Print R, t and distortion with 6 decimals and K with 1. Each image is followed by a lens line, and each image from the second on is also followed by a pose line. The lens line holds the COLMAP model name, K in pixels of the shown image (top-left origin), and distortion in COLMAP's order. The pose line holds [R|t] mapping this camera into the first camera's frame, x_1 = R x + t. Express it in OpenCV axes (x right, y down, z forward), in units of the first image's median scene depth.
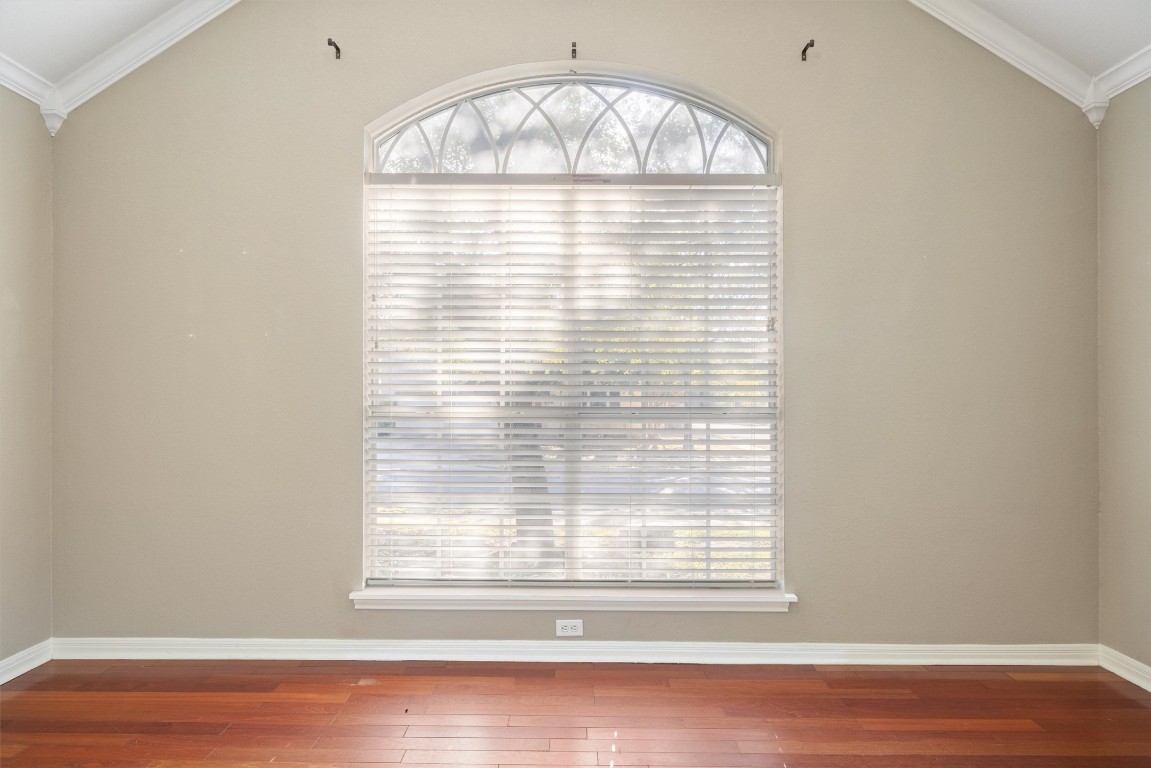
lens RADIAL K [[653.5, 0, 575.5], [0, 653.5, 385.7], [0, 0, 1]] dist [-0.000939, 0.000886]
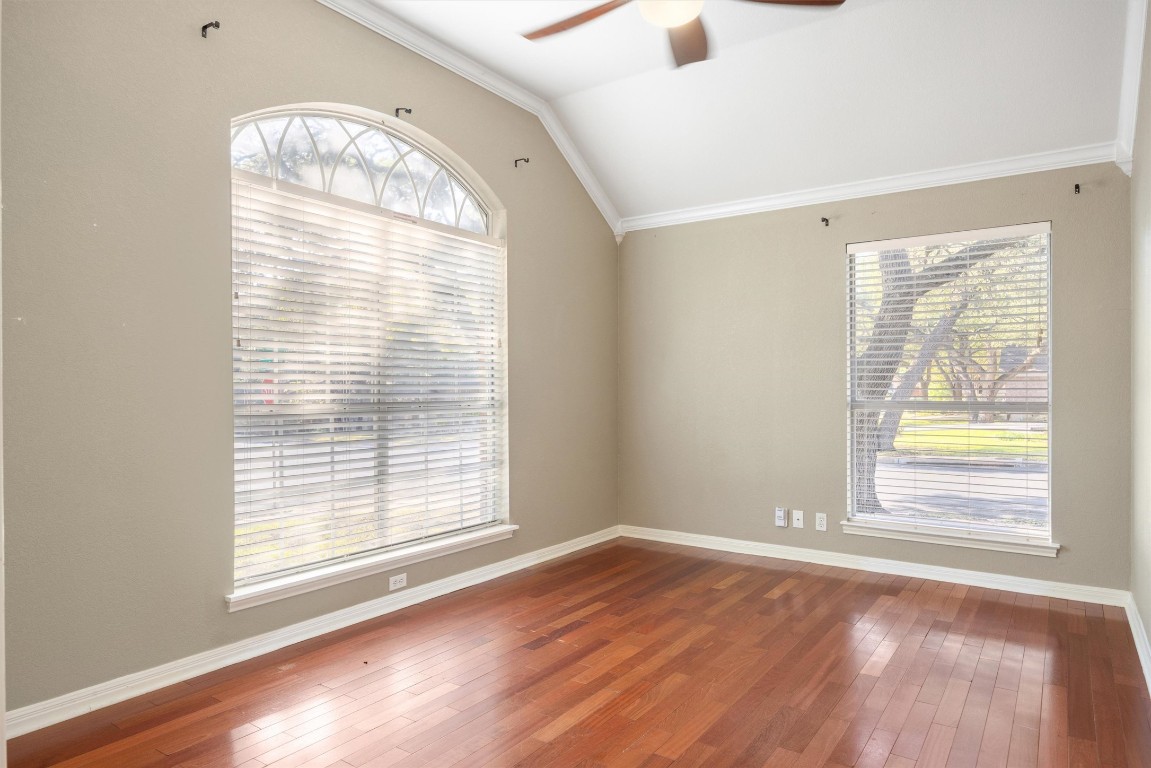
lens RADIAL K [[653.5, 0, 577.5], [0, 653.5, 385.8], [0, 0, 1]] dist [-0.000939, 0.000886]
pose [[0.589905, -0.000196, 0.807472, -0.774439], [-0.004436, 0.999984, 0.003483, -0.003670], [-0.807460, -0.005637, 0.589895, 0.005275]]
